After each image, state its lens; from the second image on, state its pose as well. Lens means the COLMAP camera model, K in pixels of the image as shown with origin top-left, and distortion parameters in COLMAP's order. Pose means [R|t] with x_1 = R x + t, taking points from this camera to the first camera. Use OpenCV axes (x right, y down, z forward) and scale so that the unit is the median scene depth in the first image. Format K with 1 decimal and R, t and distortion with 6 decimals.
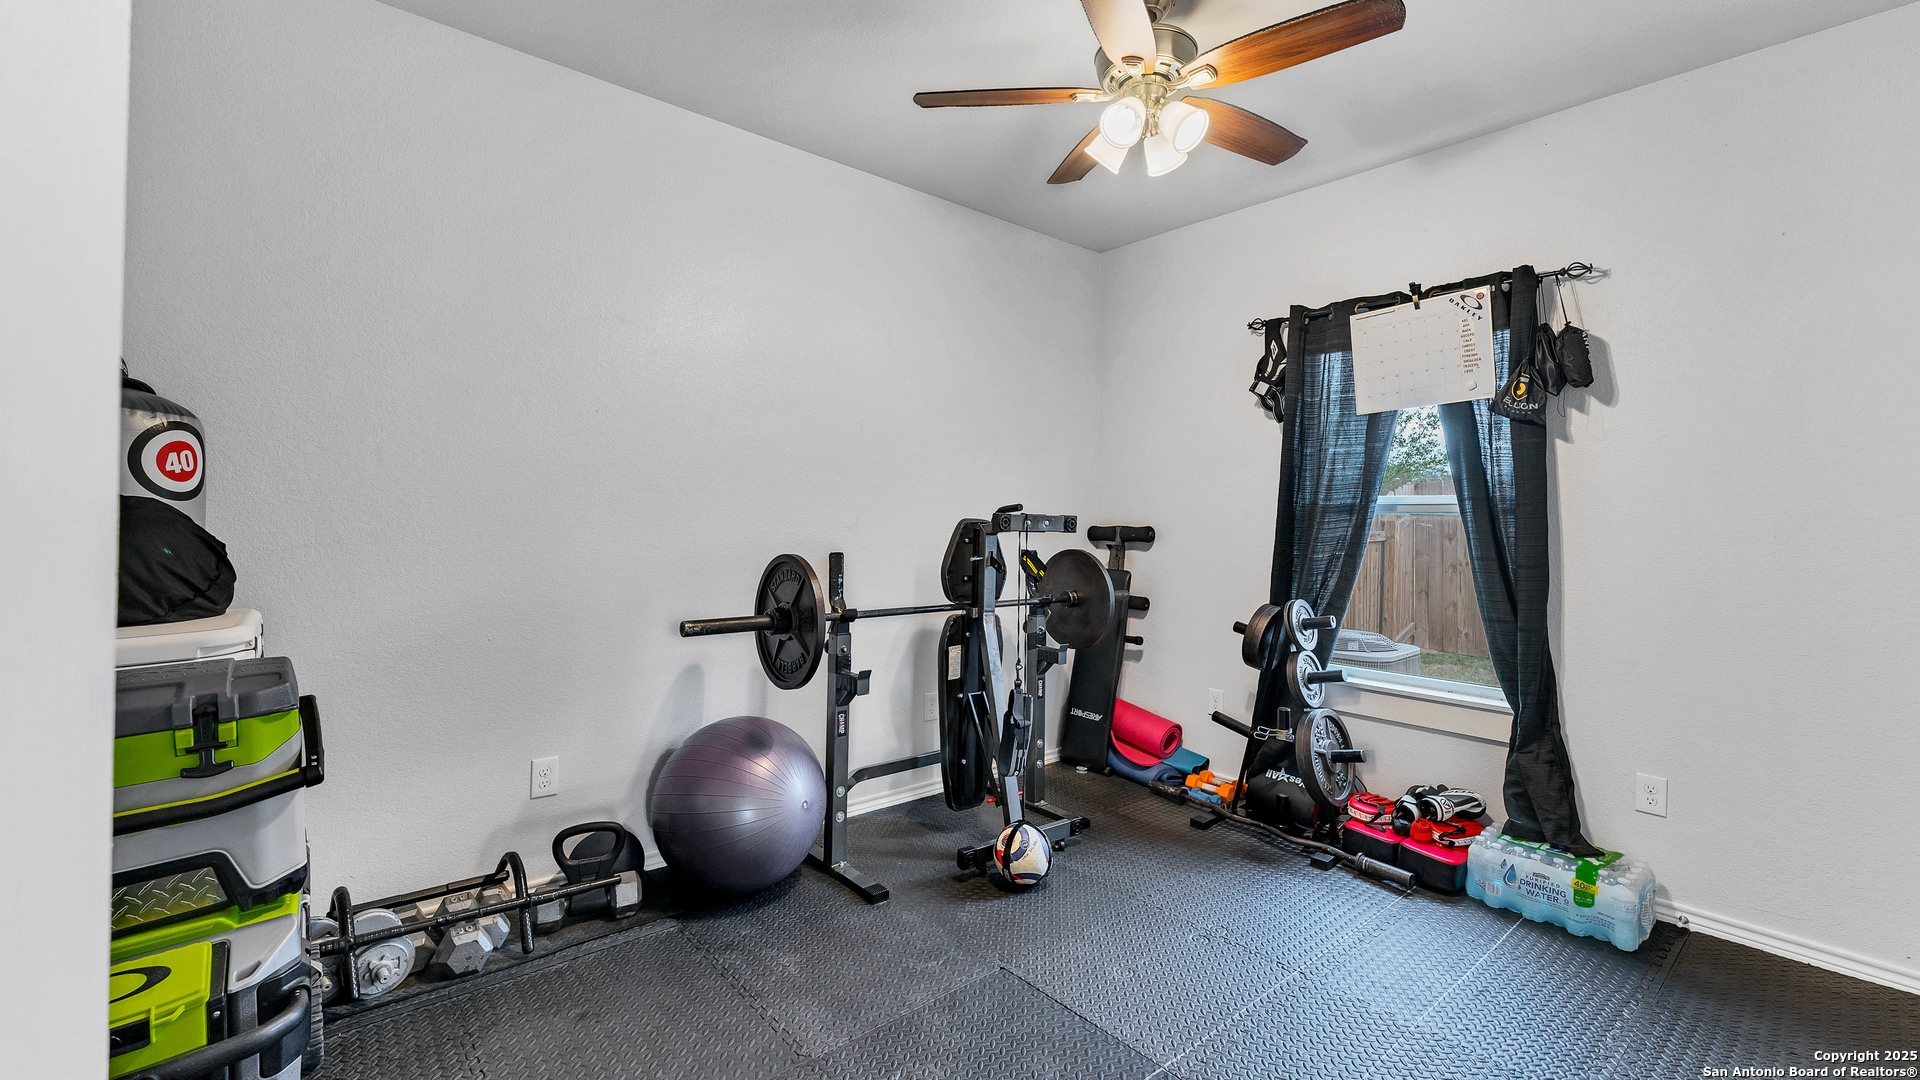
lens RADIAL K [[784.6, 0, 965.6], [0, 784.6, 531.6], [0, 0, 1]] dist [-0.000891, 0.000224]
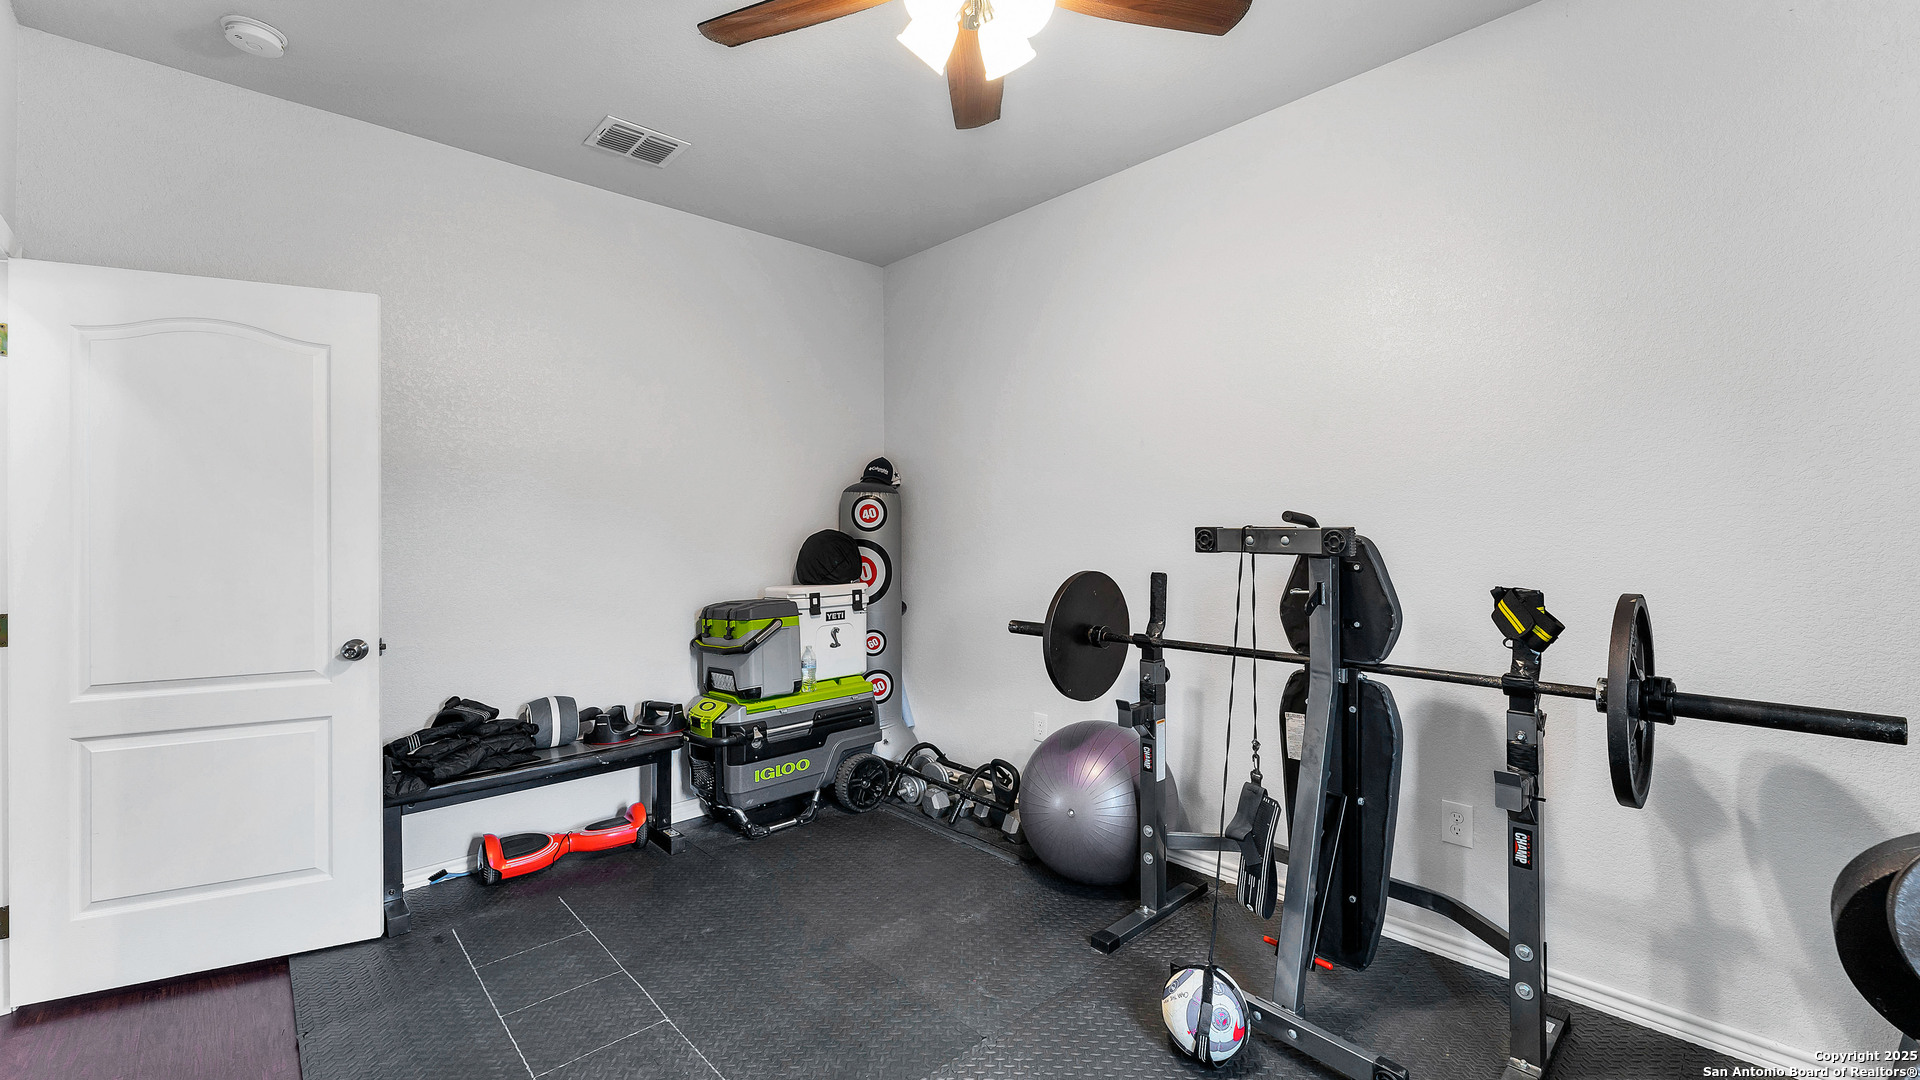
lens RADIAL K [[784.6, 0, 965.6], [0, 784.6, 531.6], [0, 0, 1]] dist [-0.000891, 0.000224]
pose [[0.030225, -0.005714, -0.999527, 0.871390], [0.002138, 0.999982, -0.005652, -0.018525], [0.999541, -0.001966, 0.030237, 0.876493]]
